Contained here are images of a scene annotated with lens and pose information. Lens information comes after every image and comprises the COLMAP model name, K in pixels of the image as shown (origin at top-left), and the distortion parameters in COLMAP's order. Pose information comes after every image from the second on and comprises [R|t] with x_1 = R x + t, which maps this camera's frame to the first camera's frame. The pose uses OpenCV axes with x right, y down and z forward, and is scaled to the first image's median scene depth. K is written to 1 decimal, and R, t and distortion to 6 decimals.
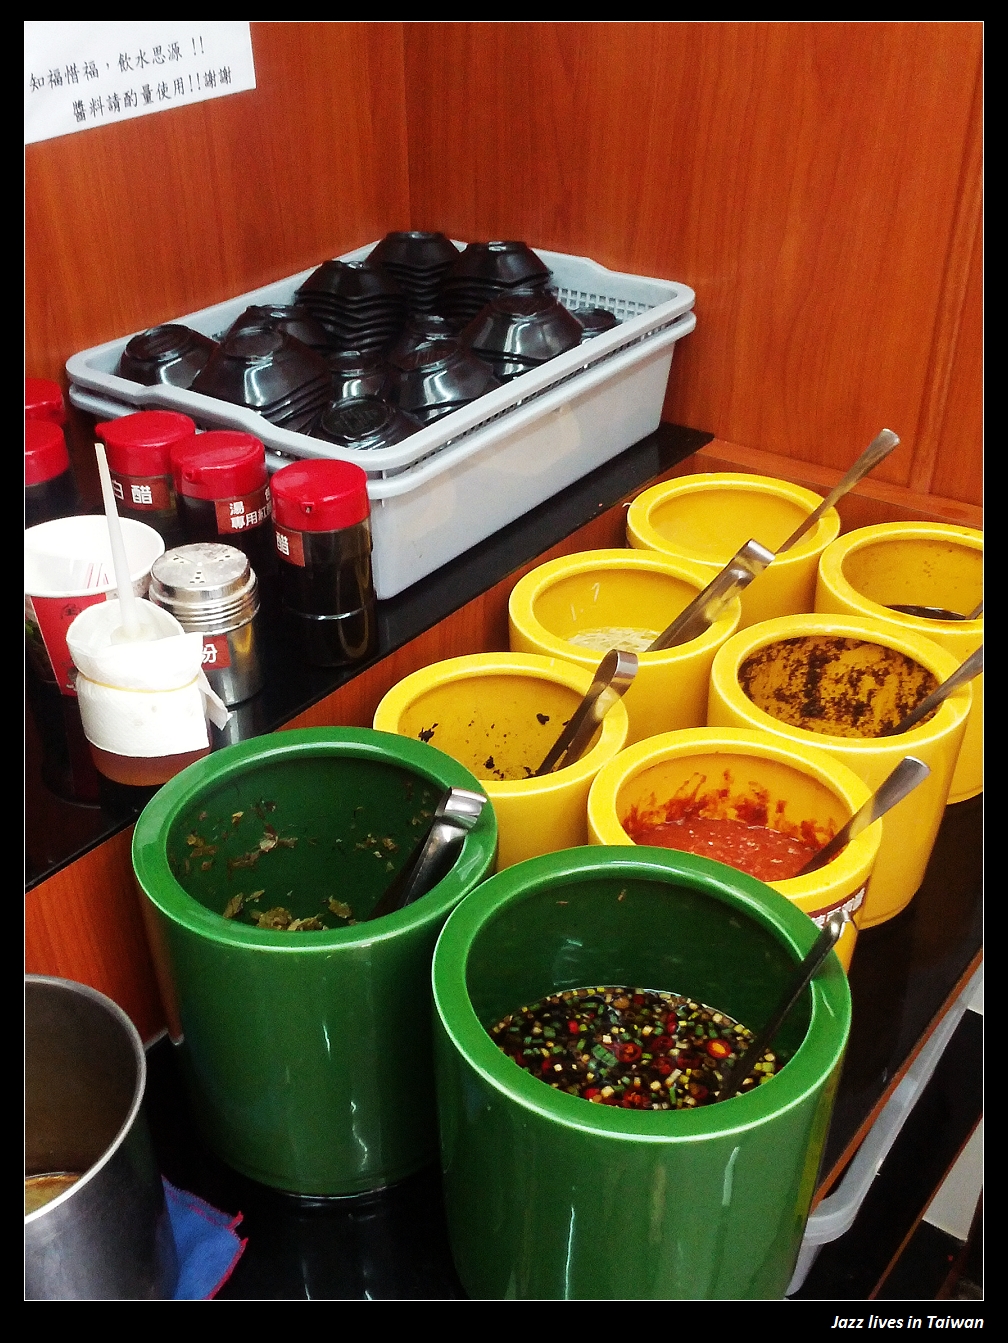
lens RADIAL K [[1545.6, 0, 504.0], [0, 1545.6, 671.5], [0, 0, 1]] dist [-0.001456, 0.019944]
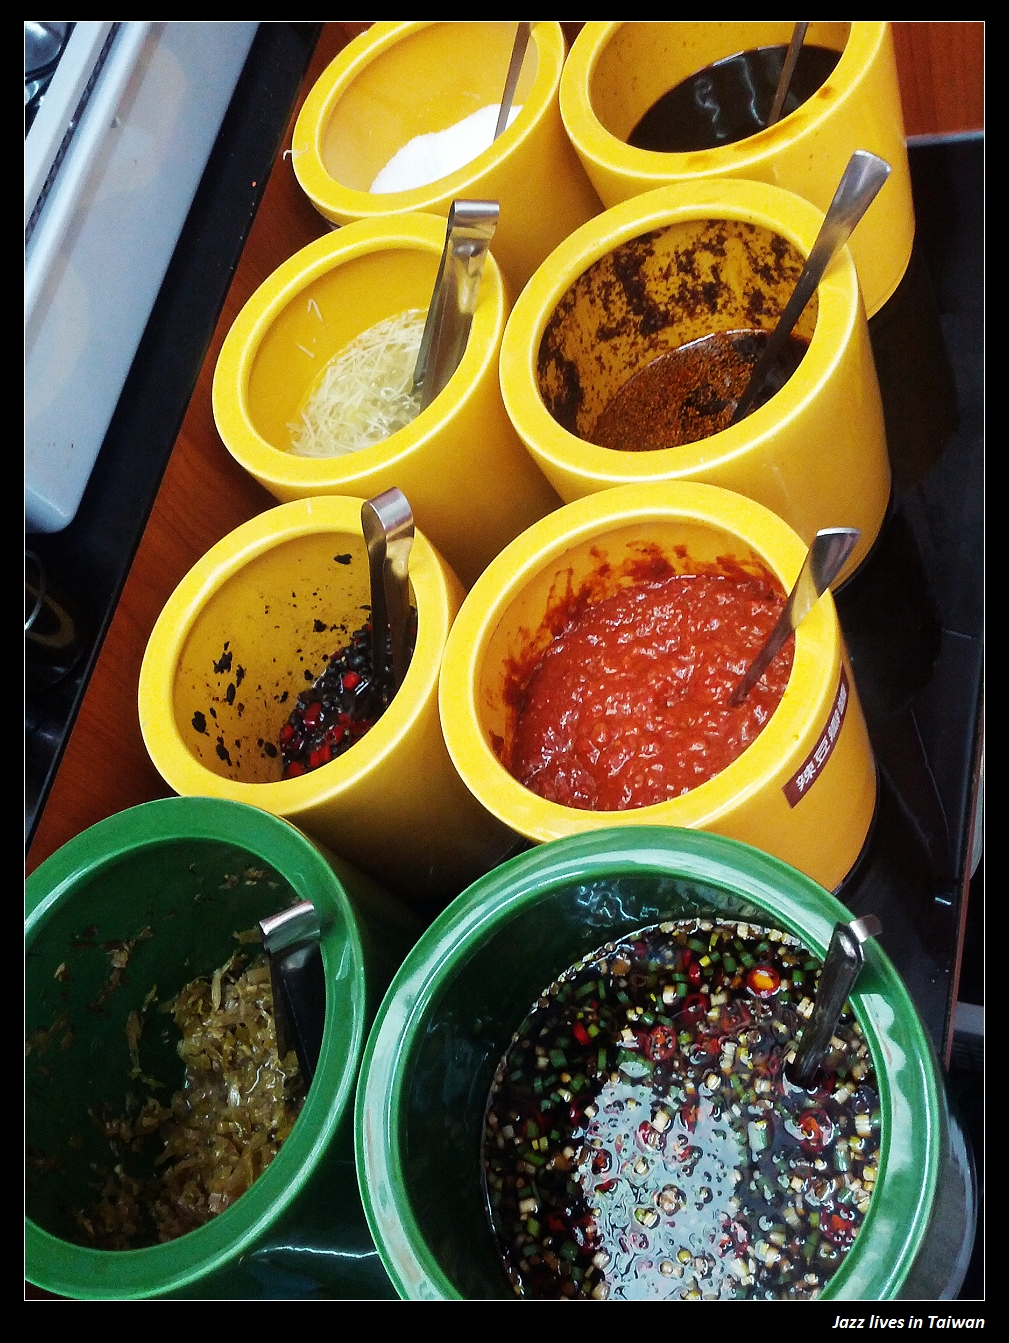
lens RADIAL K [[1504.7, 0, 504.5], [0, 1504.7, 671.5], [0, 0, 1]] dist [0.035392, 0.009714]
pose [[0.854476, -0.504551, -0.123693, 0.153508], [0.510061, 0.769672, 0.383984, -0.165996], [-0.098536, -0.391196, 0.915017, 0.315425]]
